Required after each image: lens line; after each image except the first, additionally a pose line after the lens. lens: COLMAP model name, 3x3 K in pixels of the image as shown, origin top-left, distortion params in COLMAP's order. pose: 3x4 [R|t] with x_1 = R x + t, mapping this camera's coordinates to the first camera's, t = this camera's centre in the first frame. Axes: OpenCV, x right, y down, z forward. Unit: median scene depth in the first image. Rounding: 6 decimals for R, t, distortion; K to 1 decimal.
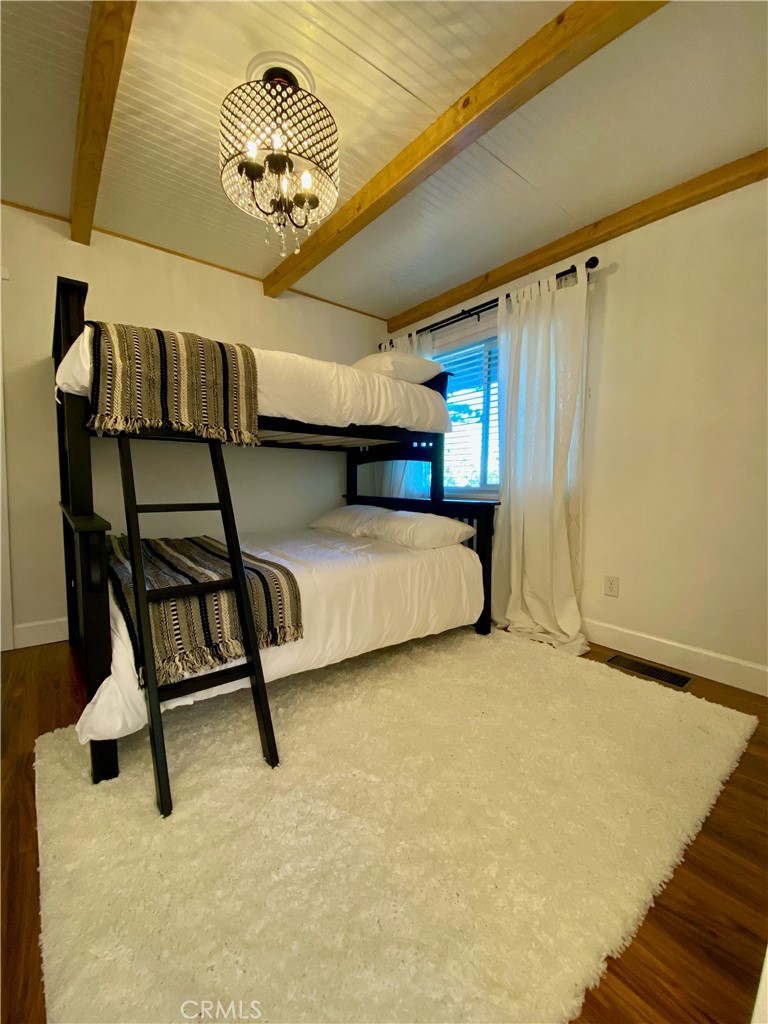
lens RADIAL K [[411.7, 0, 378.5], [0, 411.7, 512.2], [0, 0, 1]] dist [0.024631, -0.025449]
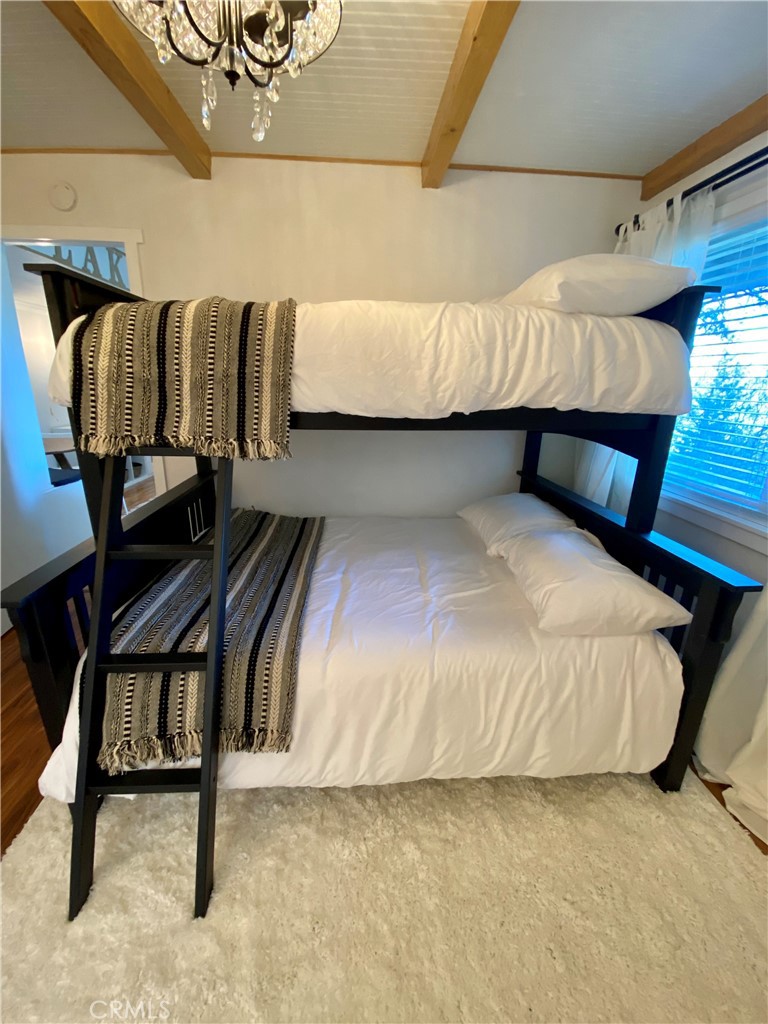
lens RADIAL K [[411.7, 0, 378.5], [0, 411.7, 512.2], [0, 0, 1]] dist [0.024631, -0.025449]
pose [[0.818132, 0.177026, -0.547102, 0.200236], [-0.055235, 0.971227, 0.231661, -0.207885], [0.572371, -0.159310, 0.804371, 0.429291]]
